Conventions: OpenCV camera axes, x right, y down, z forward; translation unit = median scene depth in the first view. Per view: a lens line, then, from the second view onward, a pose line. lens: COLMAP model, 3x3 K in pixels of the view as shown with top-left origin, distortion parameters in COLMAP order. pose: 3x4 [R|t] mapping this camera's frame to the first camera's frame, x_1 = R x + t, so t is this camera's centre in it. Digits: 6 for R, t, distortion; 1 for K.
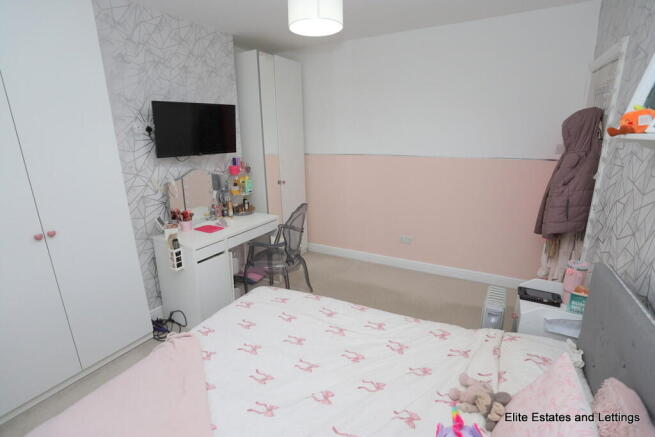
lens RADIAL K [[312.7, 0, 328.0], [0, 312.7, 217.0], [0, 0, 1]] dist [-0.031180, 0.000114]
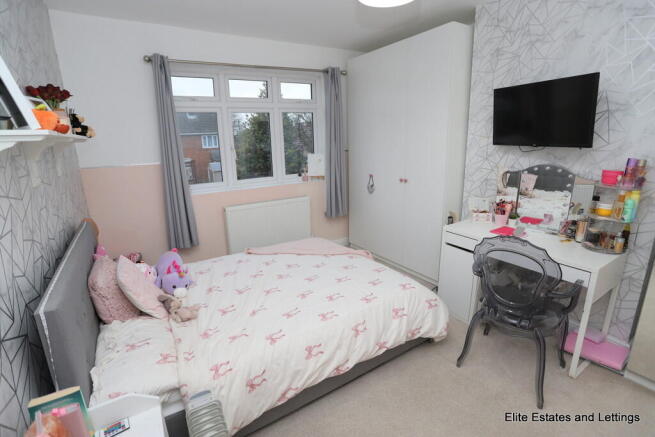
lens RADIAL K [[312.7, 0, 328.0], [0, 312.7, 217.0], [0, 0, 1]] dist [-0.031180, 0.000114]
pose [[-0.501940, 0.264097, -0.823595, 0.654770], [-0.170709, 0.903257, 0.393681, -0.292655], [0.847888, 0.338200, -0.408297, 1.055233]]
